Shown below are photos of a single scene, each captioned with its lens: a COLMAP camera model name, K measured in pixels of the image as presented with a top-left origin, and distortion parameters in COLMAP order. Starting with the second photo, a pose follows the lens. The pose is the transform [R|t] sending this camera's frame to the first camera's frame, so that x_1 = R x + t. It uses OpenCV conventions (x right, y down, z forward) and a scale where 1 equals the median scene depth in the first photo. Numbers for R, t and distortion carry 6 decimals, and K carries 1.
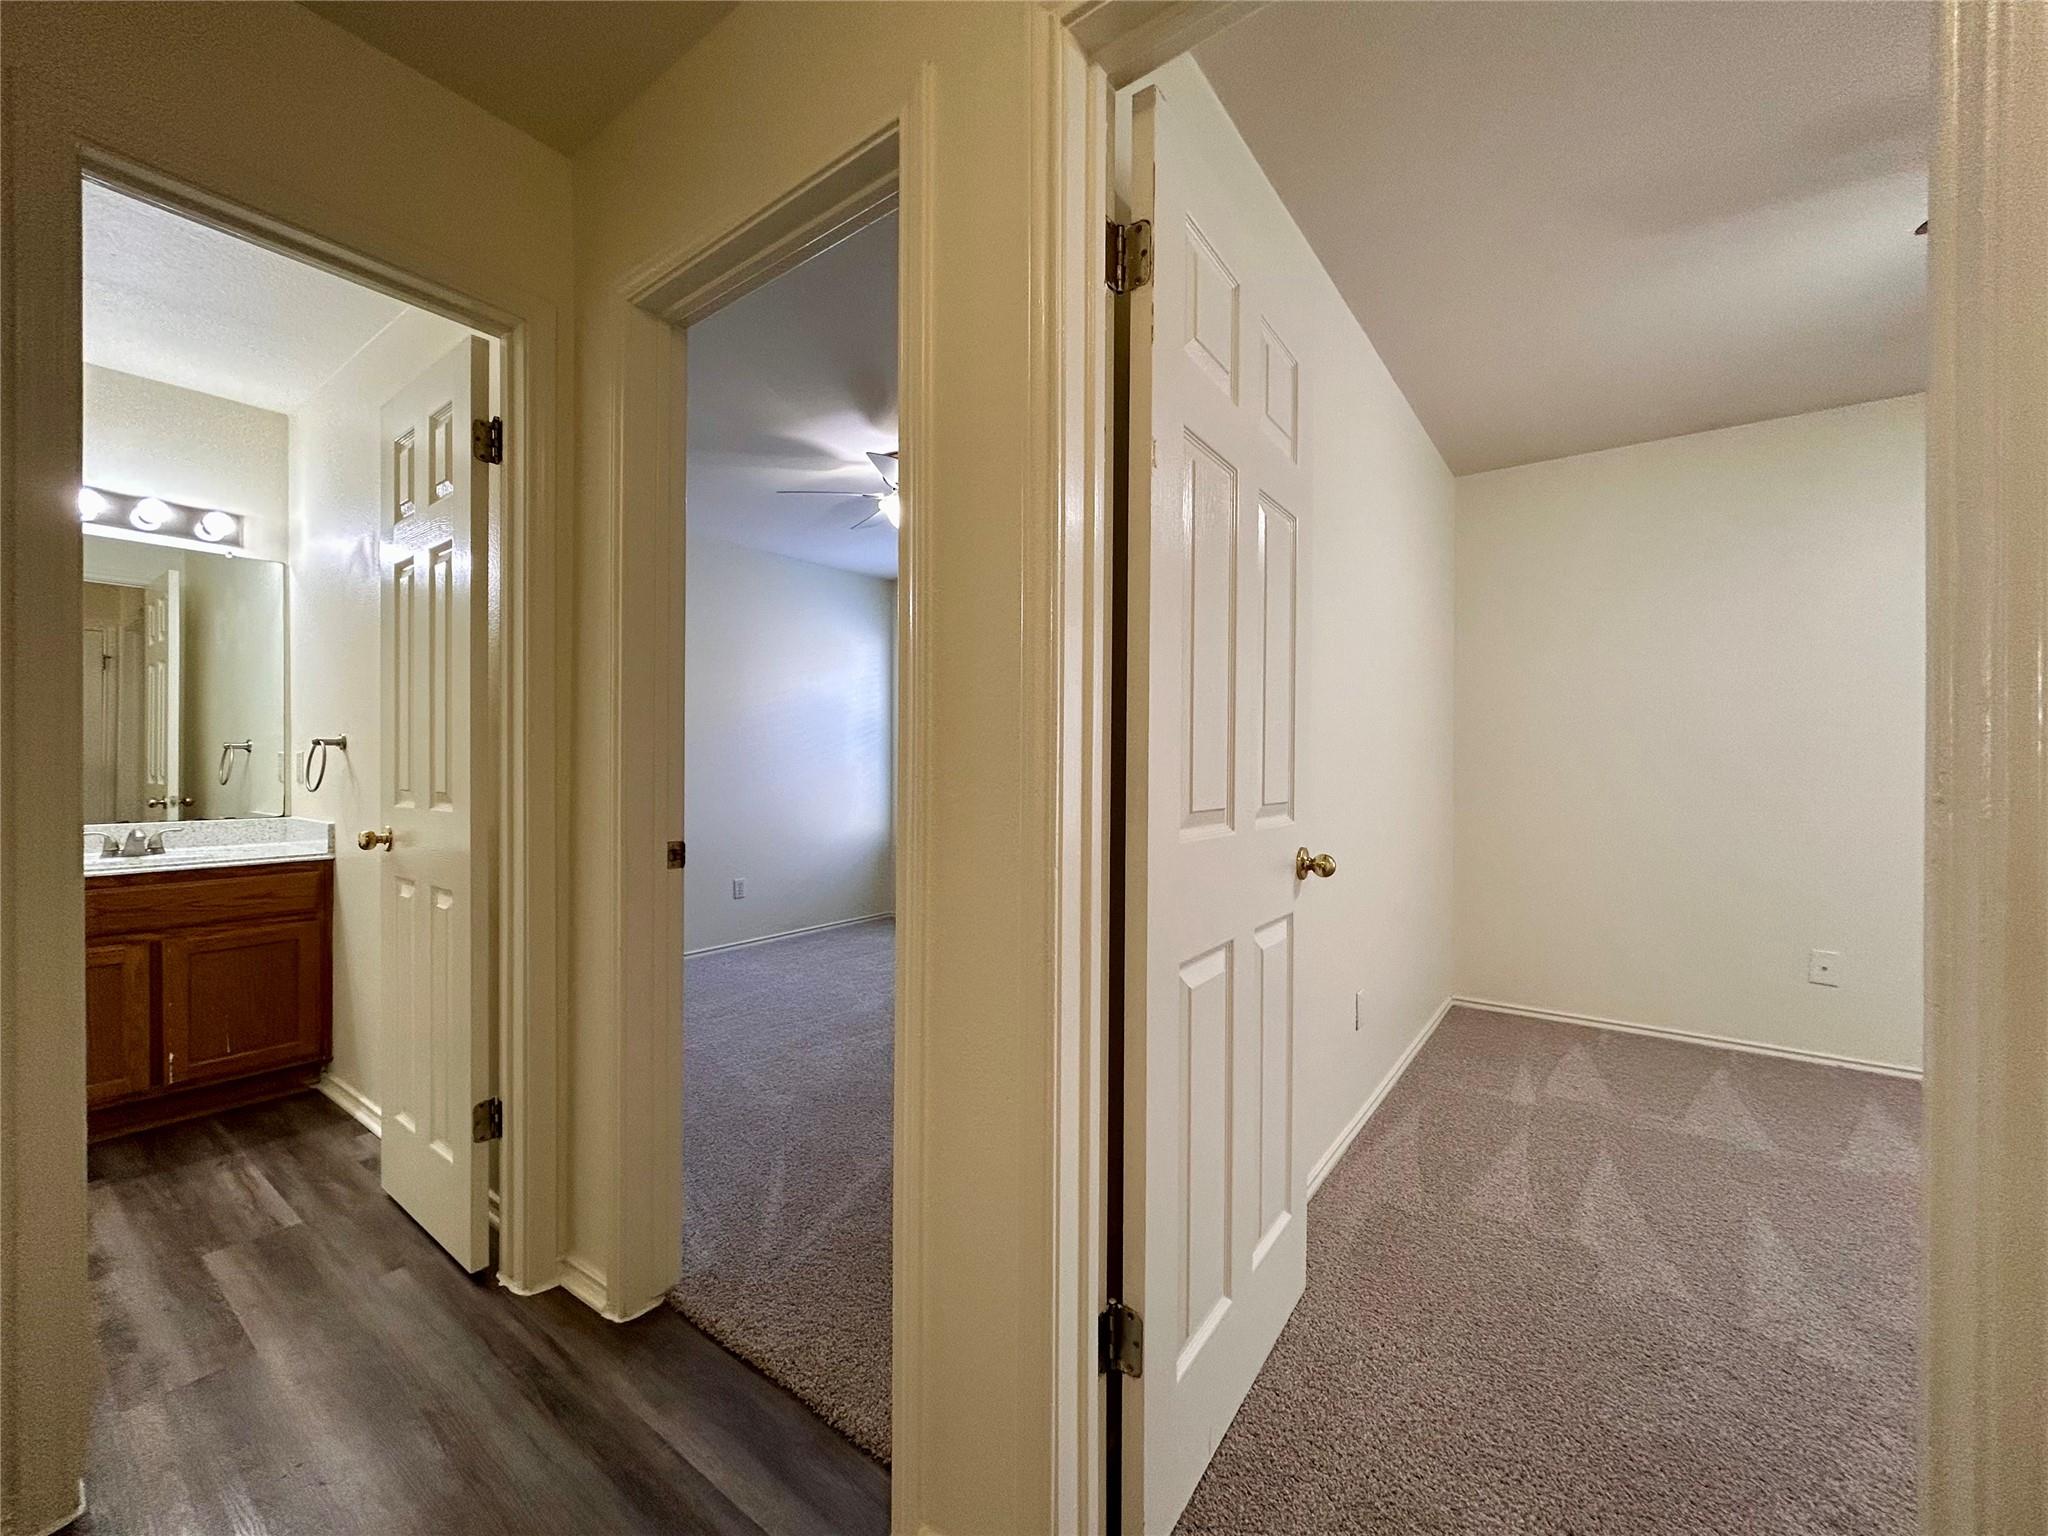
lens RADIAL K [[819.6, 0, 1031.9], [0, 819.6, 765.1], [0, 0, 1]] dist [-0.004193, 0.001878]
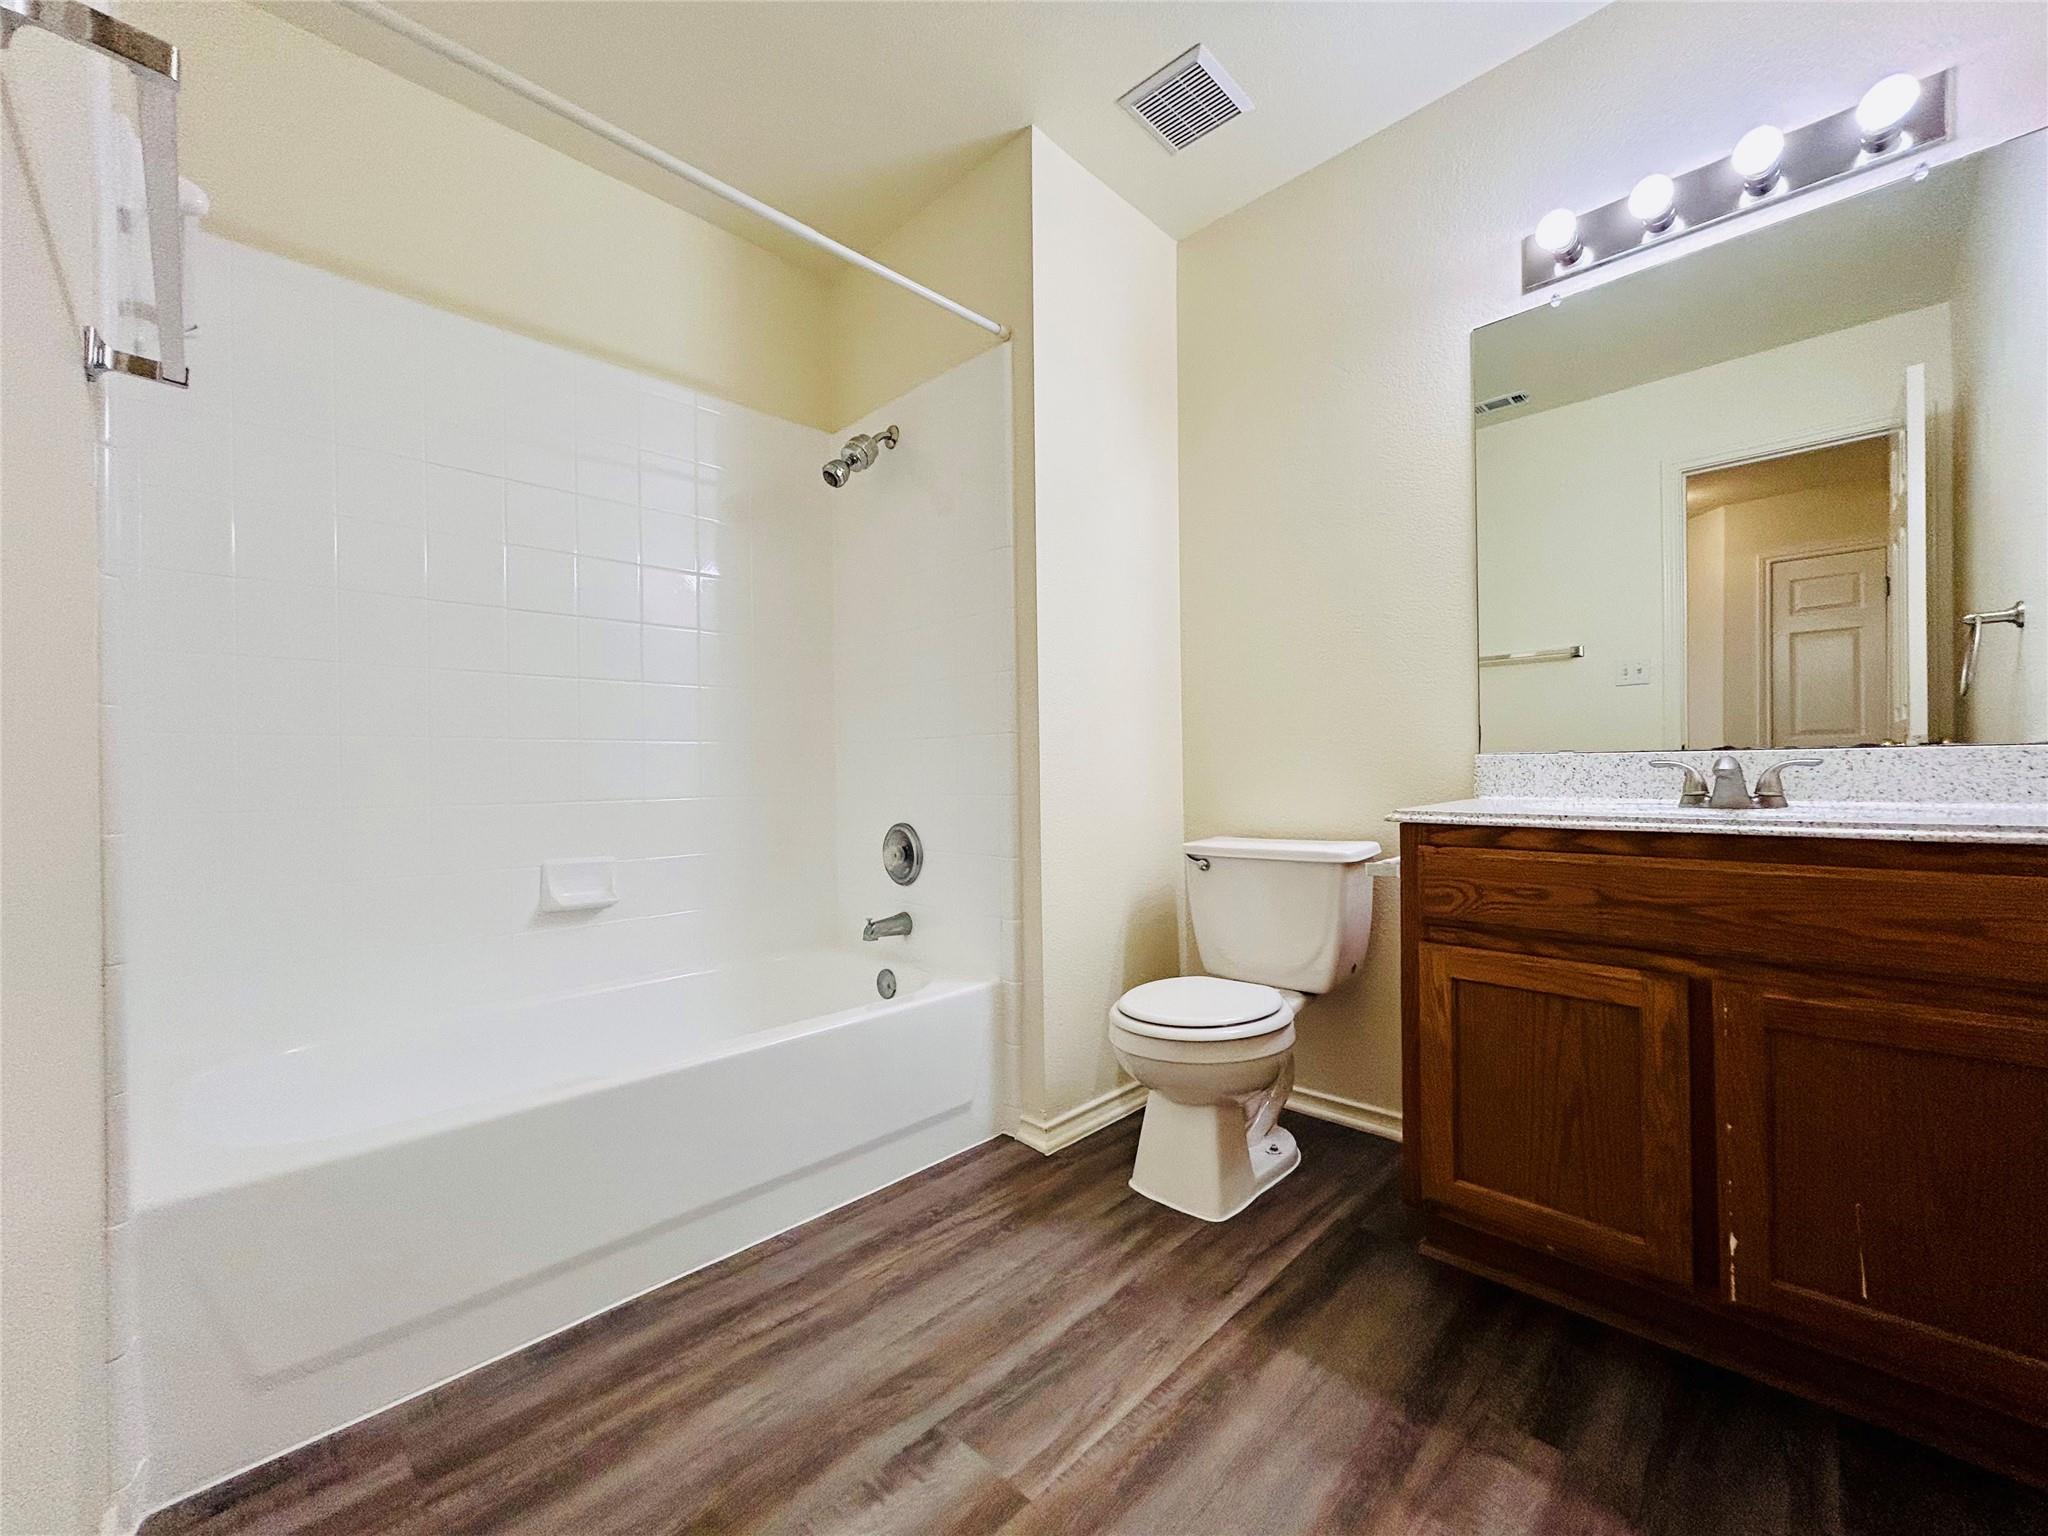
lens RADIAL K [[819.6, 0, 1025.4], [0, 819.6, 762.0], [0, 0, 1]] dist [-0.004193, 0.001878]
pose [[-0.156234, -0.005886, -0.987703, -0.501265], [0.009066, 0.999932, -0.007393, 0.082430], [0.987679, -0.010109, -0.156170, 0.638454]]
